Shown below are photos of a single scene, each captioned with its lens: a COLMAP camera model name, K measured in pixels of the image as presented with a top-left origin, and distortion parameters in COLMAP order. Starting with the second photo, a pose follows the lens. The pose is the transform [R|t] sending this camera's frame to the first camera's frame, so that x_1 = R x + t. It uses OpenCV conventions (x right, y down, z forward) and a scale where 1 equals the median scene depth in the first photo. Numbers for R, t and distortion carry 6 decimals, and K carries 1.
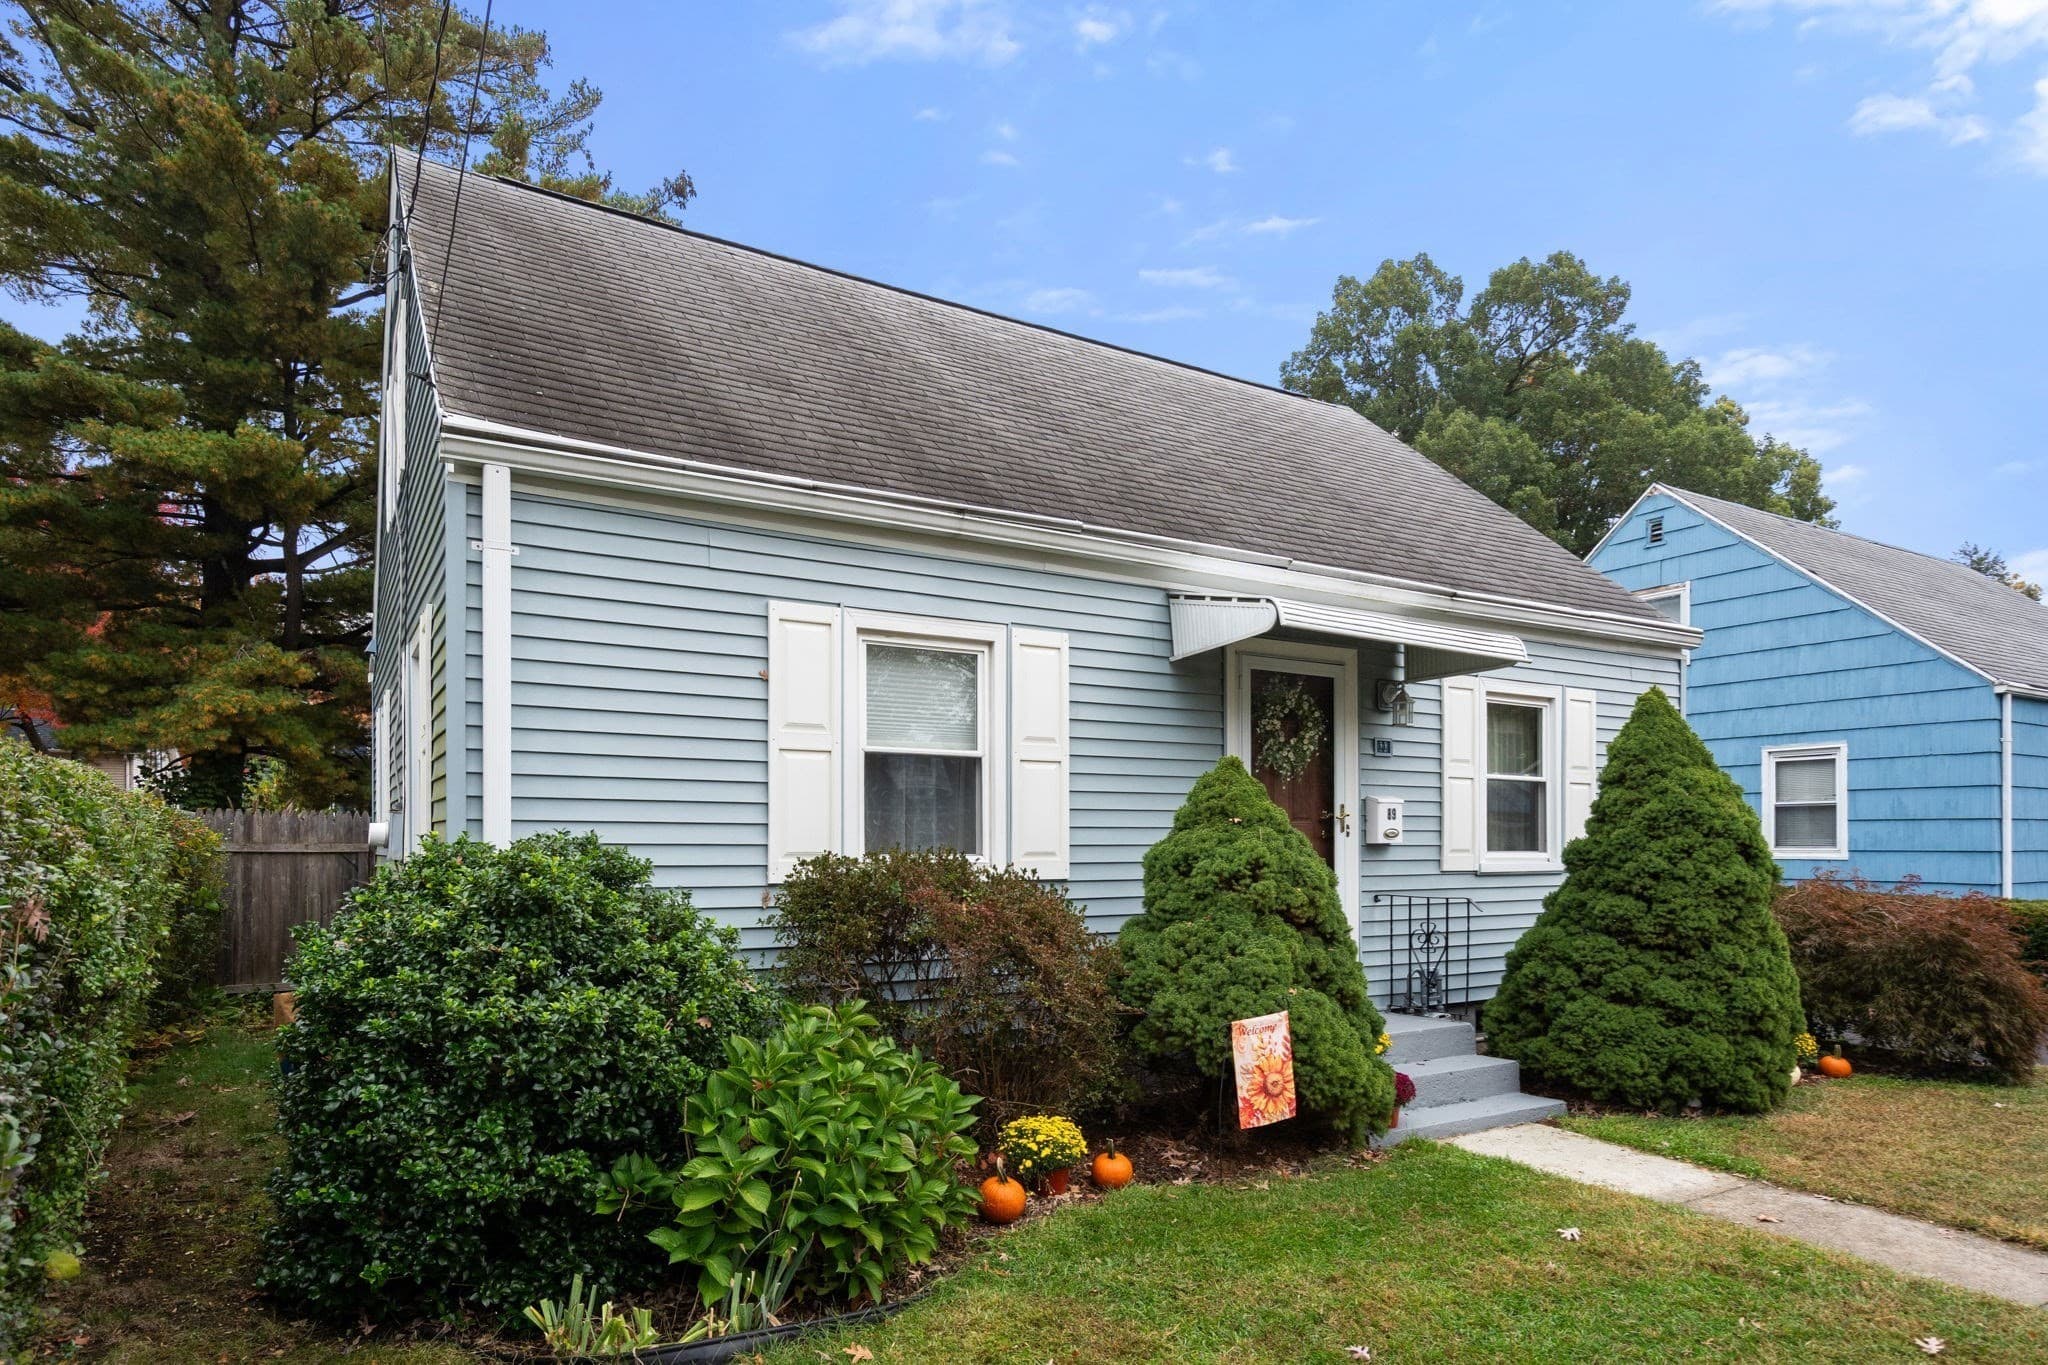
lens RADIAL K [[1162.2, 0, 1011.5], [0, 1162.2, 838.1], [0, 0, 1]] dist [0.005641, -0.000622]
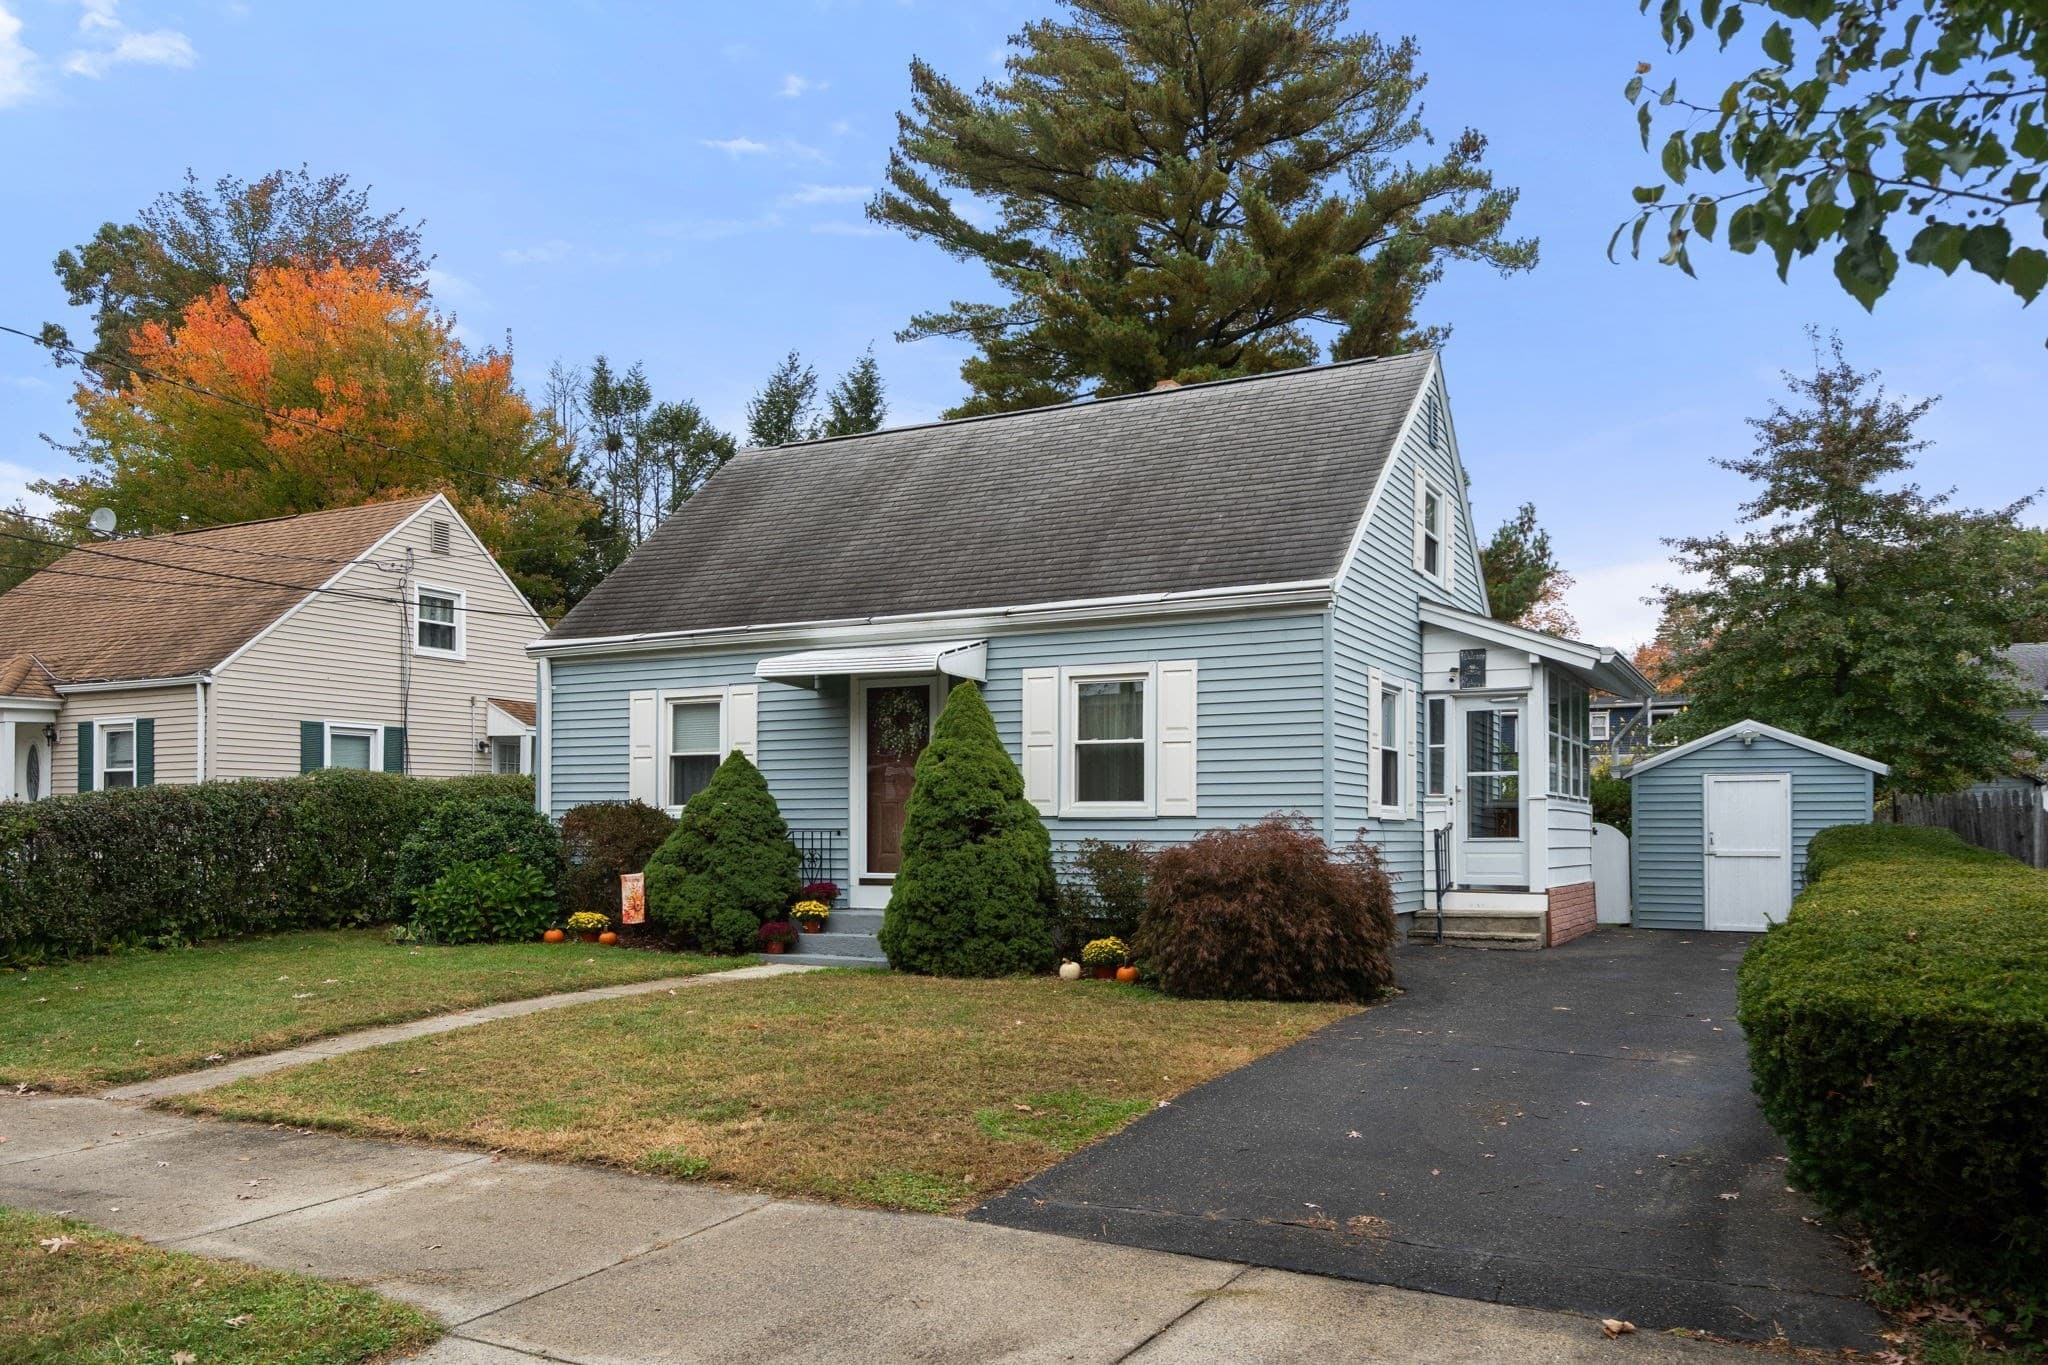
lens RADIAL K [[1536.6, 0, 1023.6], [0, 1536.6, 804.4], [0, 0, 1]] dist [0.001036, -0.003547]
pose [[0.510071, -0.016140, -0.859981, 2.164252], [0.000506, 0.999829, -0.018465, 0.054051], [0.860132, 0.008983, 0.509992, 0.112073]]
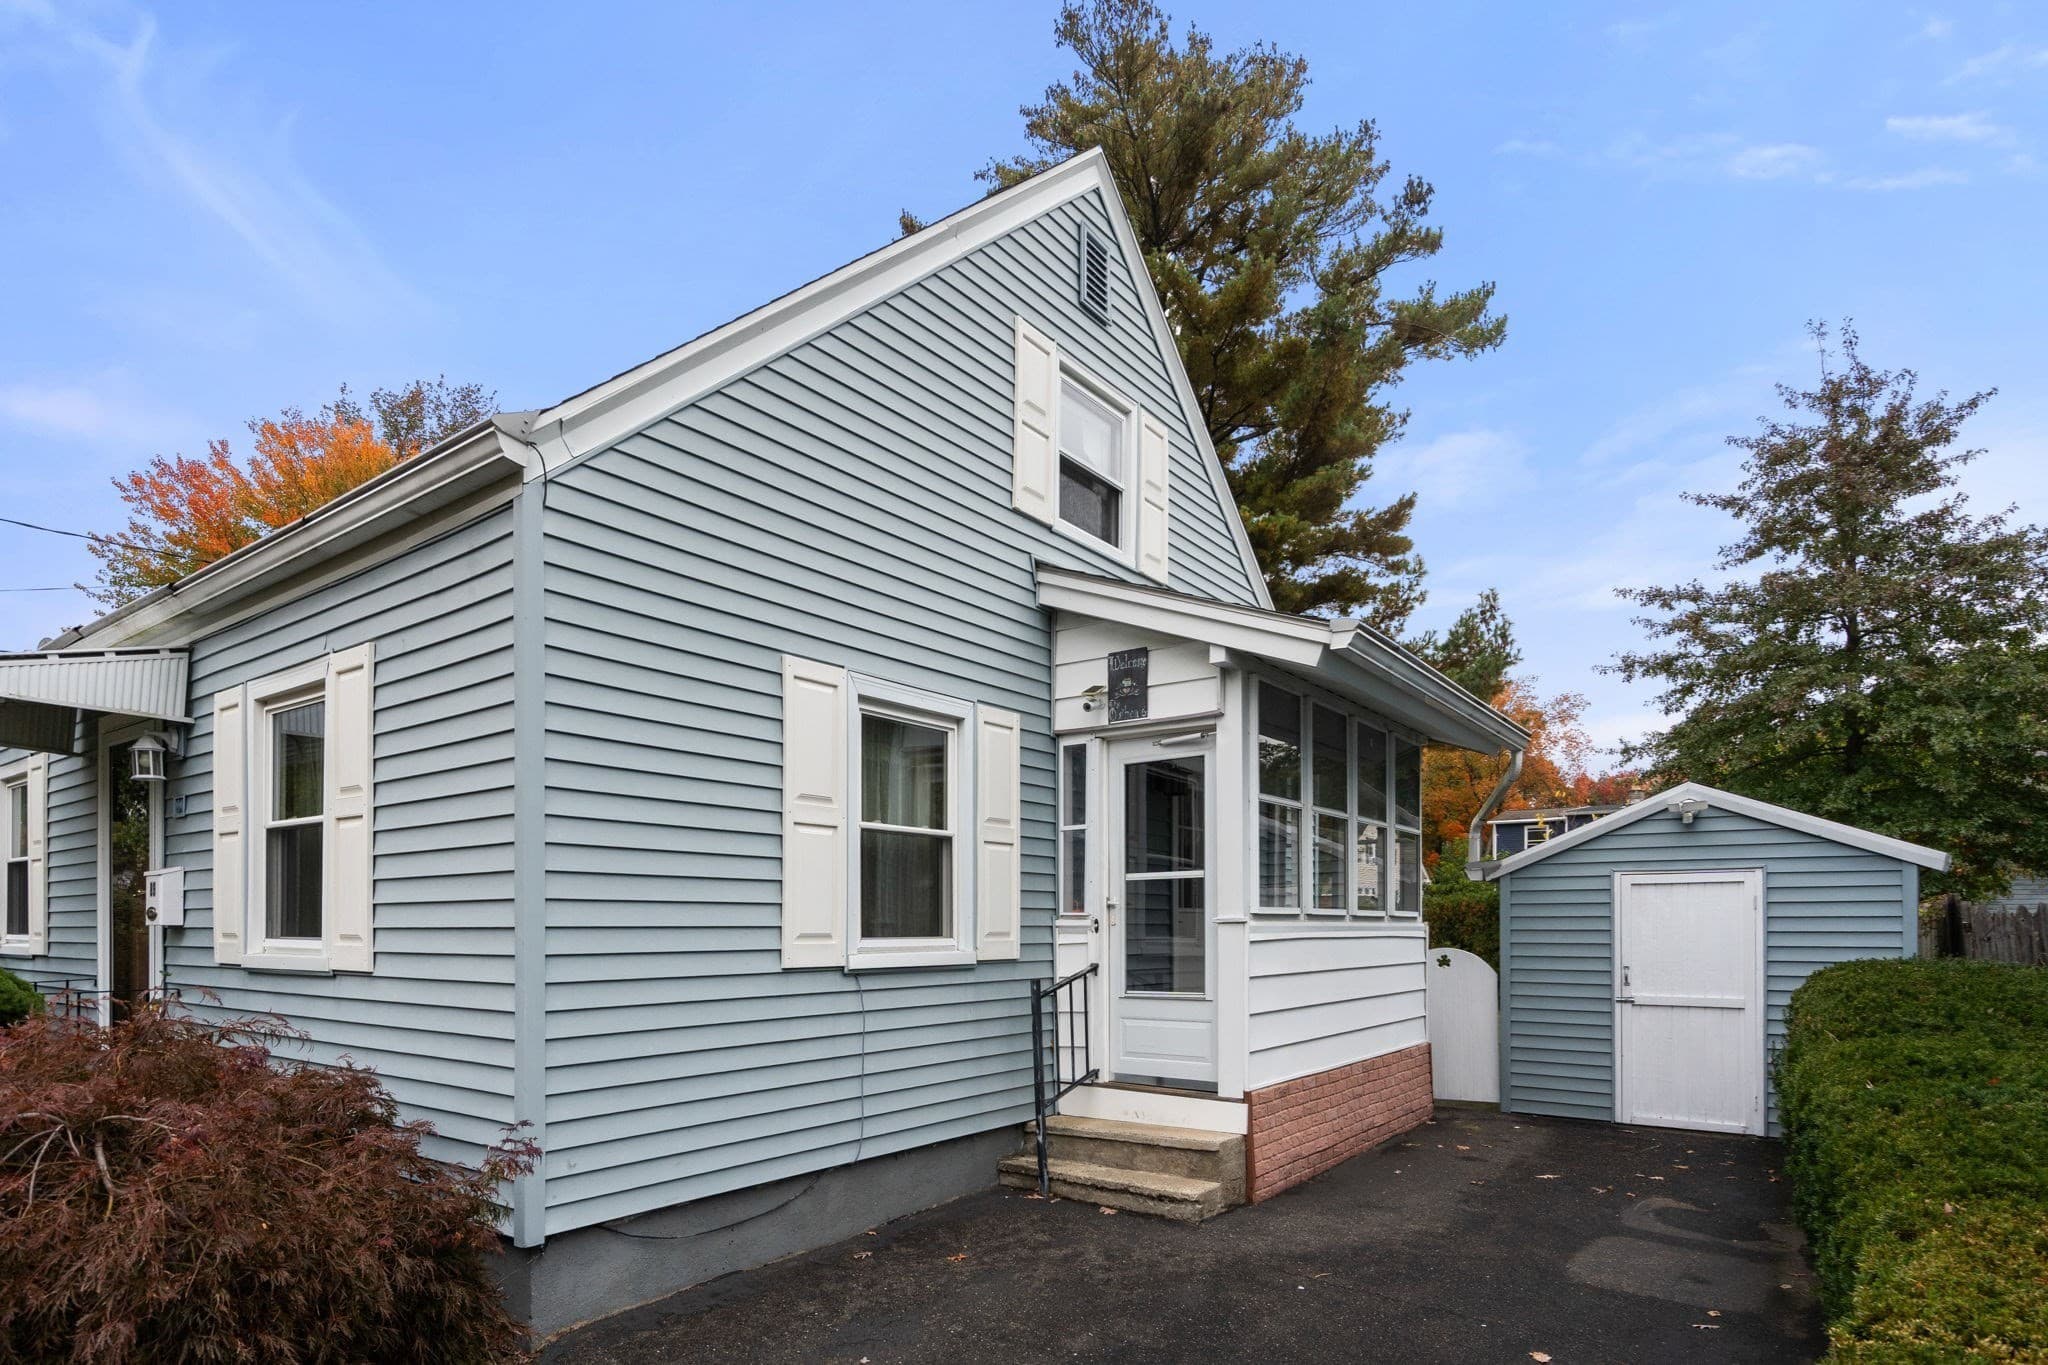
lens RADIAL K [[1115.7, 0, 1022.3], [0, 1115.7, 922.5], [0, 0, 1]] dist [-0.001511, 0.002815]
pose [[0.377291, -0.002603, -0.926091, 1.388777], [0.004885, 0.999988, -0.000821, 0.007269], [0.926082, -0.004215, 0.377299, 1.374993]]
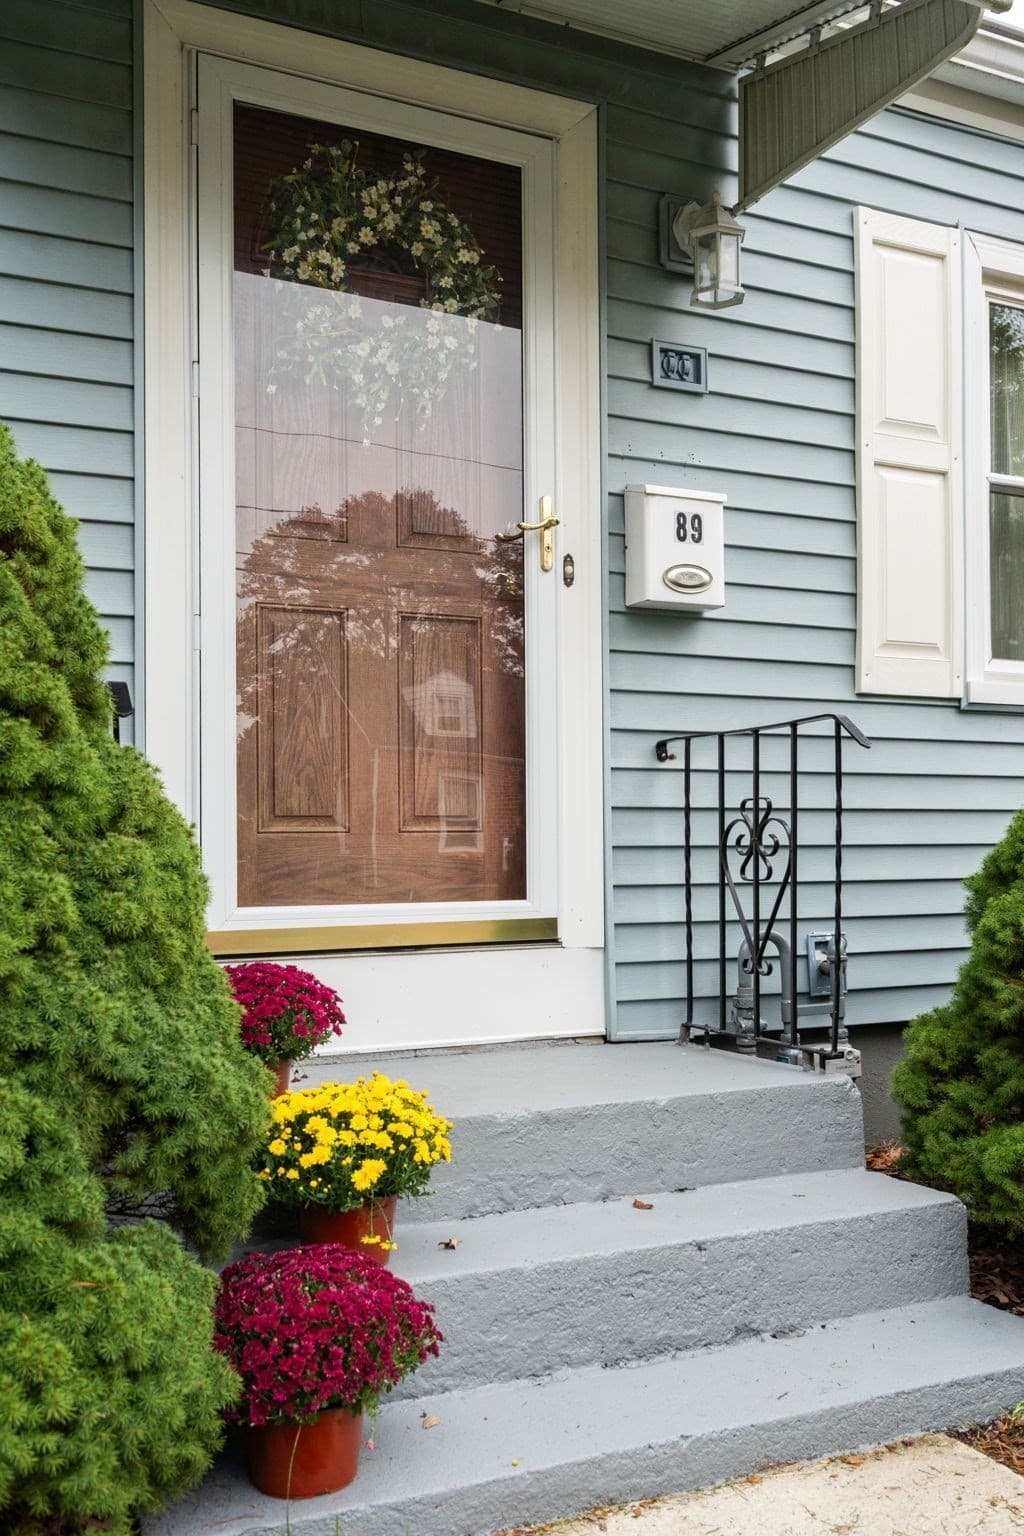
lens RADIAL K [[1333.8, 0, 512.8], [0, 1333.8, 825.6], [0, 0, 1]] dist [-0.002316, -0.002245]
pose [[0.994491, -0.005231, -0.104688, 0.341800], [0.004522, 0.999965, -0.007006, 0.087966], [0.104721, 0.006494, 0.994480, 0.602862]]
